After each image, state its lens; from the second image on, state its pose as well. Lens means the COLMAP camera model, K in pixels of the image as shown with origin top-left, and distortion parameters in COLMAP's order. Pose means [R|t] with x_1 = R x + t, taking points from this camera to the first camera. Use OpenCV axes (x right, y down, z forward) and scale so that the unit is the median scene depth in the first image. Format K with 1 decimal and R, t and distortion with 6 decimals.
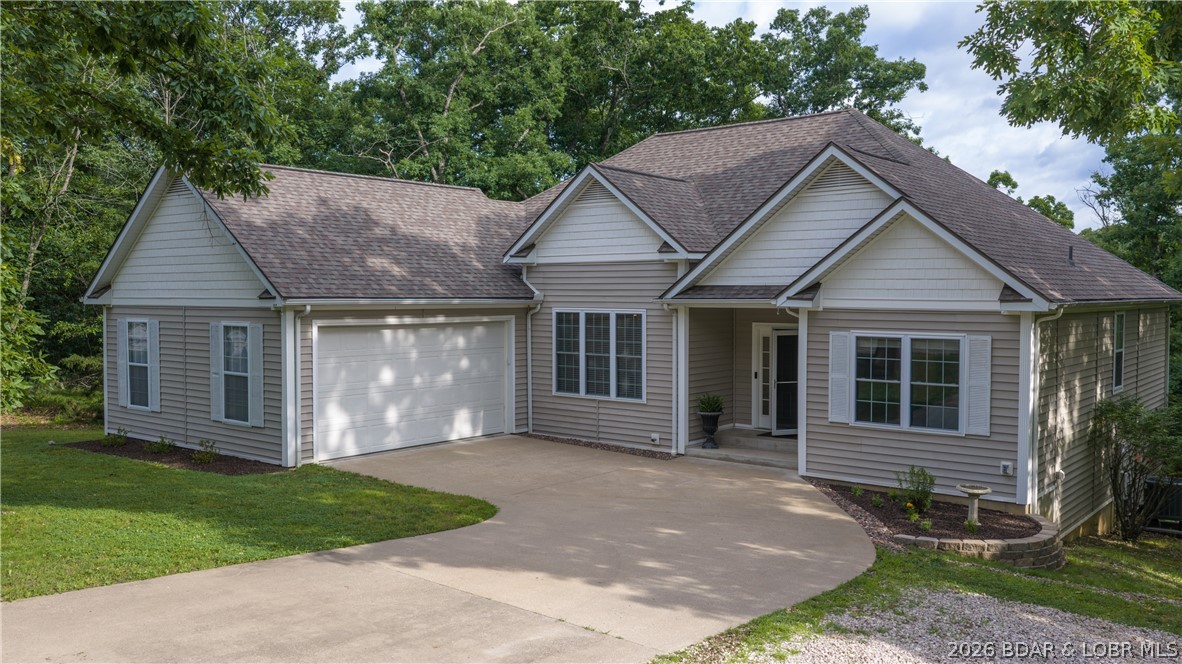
lens RADIAL K [[992.5, 0, 591.0], [0, 992.5, 332.0], [0, 0, 1]] dist [0.007999, -0.009966]
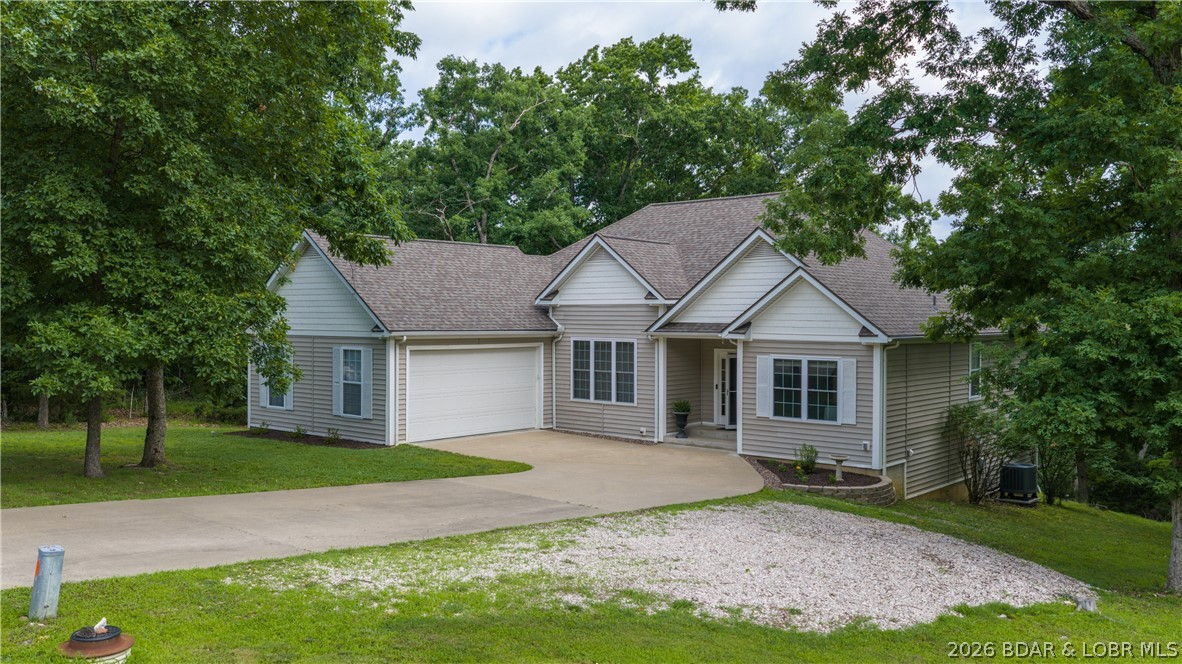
lens RADIAL K [[992.5, 0, 591.0], [0, 992.5, 332.0], [0, 0, 1]] dist [0.007999, -0.009966]
pose [[0.999609, 0.003590, -0.027743, 0.031493], [-0.004225, 0.999729, -0.022873, -0.000238], [0.027654, 0.022981, 0.999353, -0.432066]]
